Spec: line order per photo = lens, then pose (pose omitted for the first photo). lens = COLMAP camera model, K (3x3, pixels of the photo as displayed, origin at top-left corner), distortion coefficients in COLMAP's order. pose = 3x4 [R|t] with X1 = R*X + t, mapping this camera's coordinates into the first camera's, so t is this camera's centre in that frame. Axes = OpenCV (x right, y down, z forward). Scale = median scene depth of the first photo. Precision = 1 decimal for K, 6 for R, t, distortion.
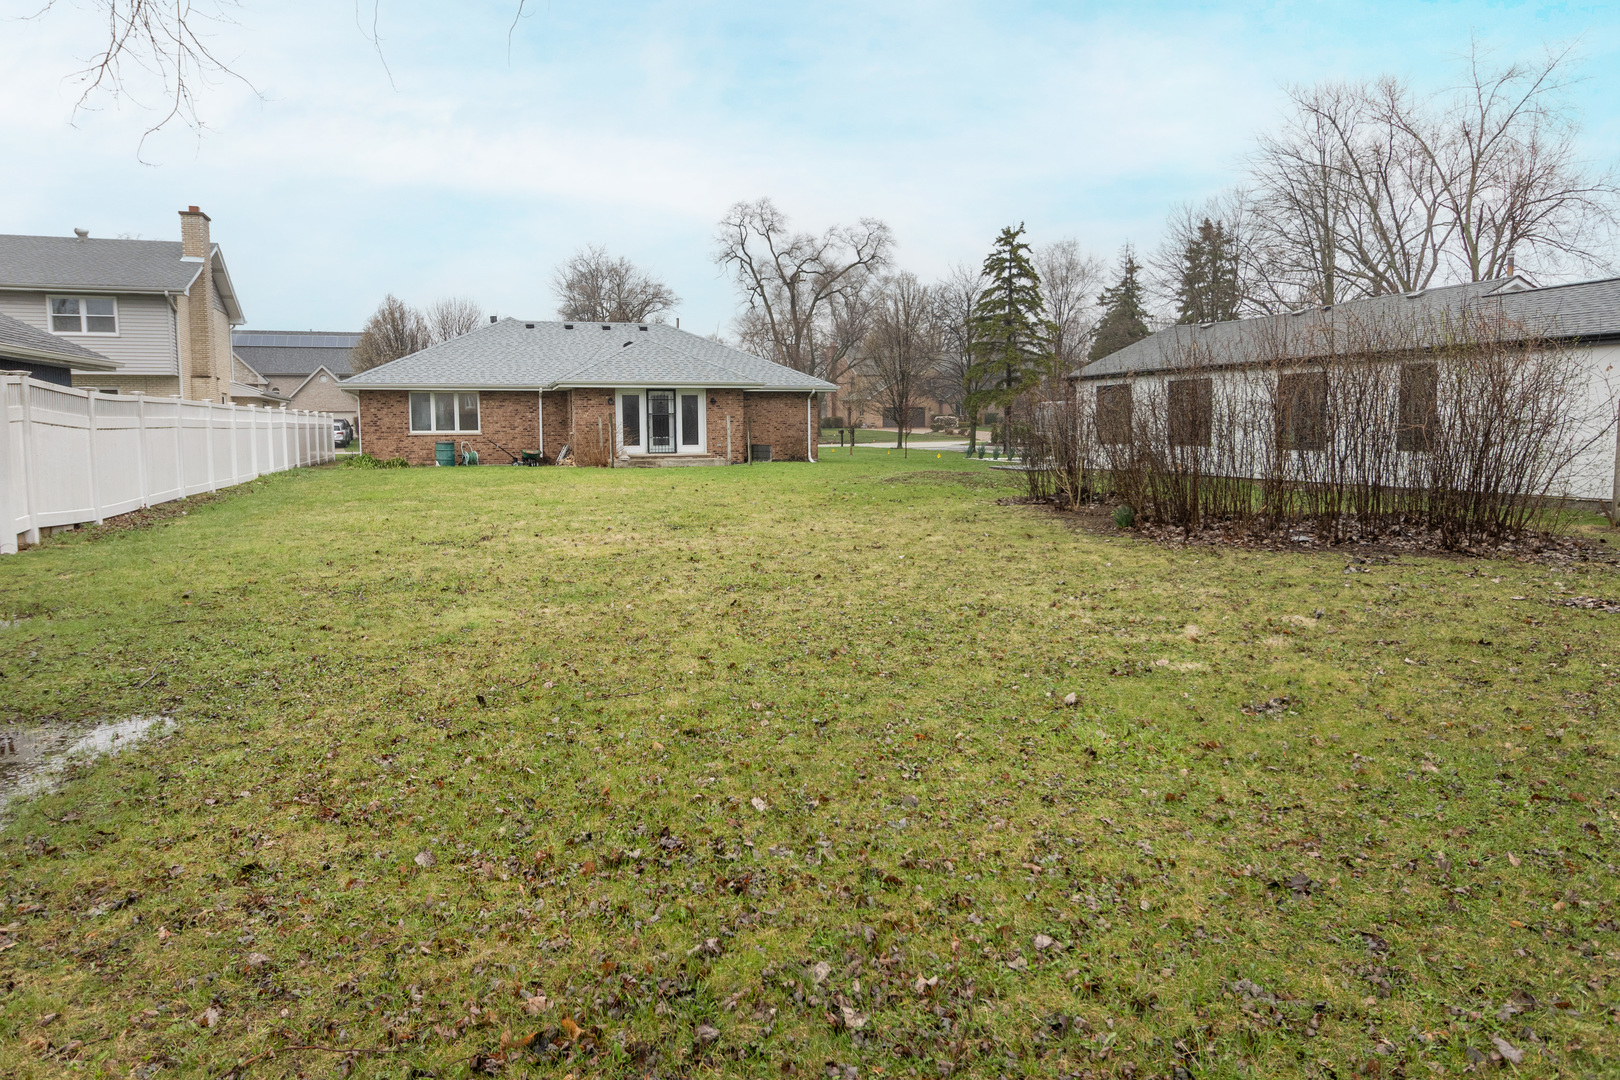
lens RADIAL K [[1064.6, 0, 810.1], [0, 1064.6, 543.5], [0, 0, 1]] dist [-0.002661, 0.003192]
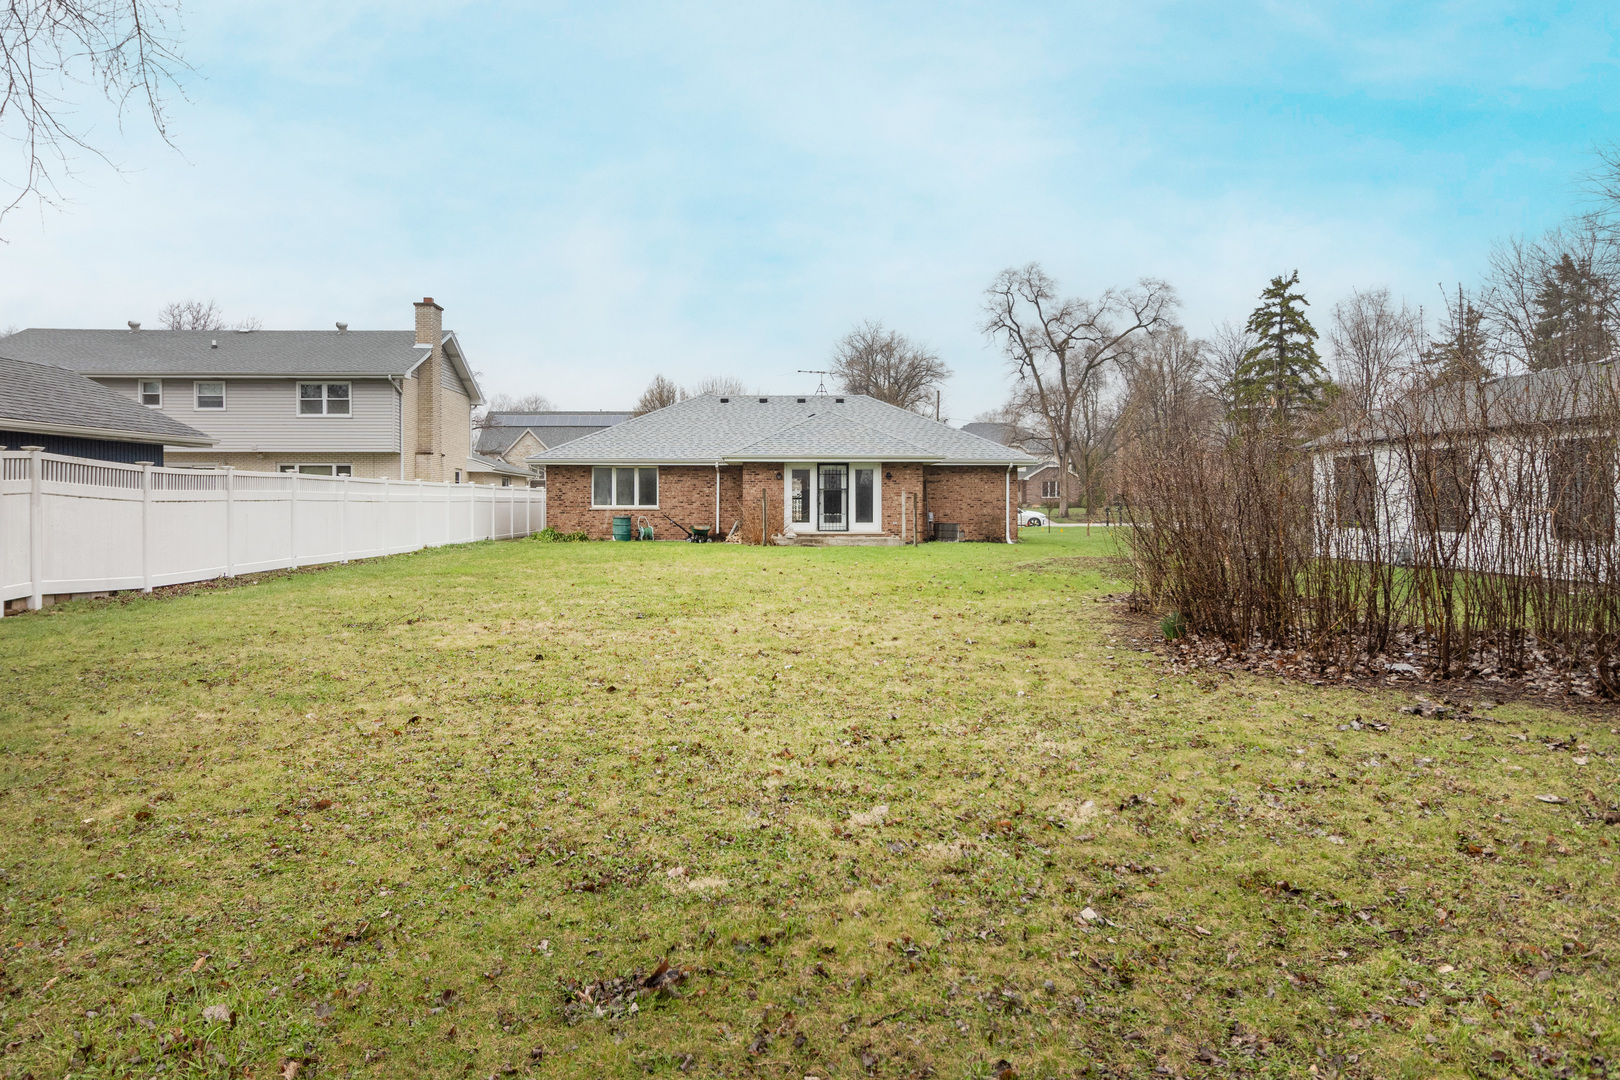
lens RADIAL K [[1088.5, 0, 809.5], [0, 1088.5, 532.6], [0, 0, 1]] dist [-0.003462, 0.000071]
pose [[0.953190, 0.014967, -0.302000, 0.123354], [-0.039507, 0.996377, -0.075314, -0.009827], [0.299779, 0.083720, 0.950328, 0.078686]]
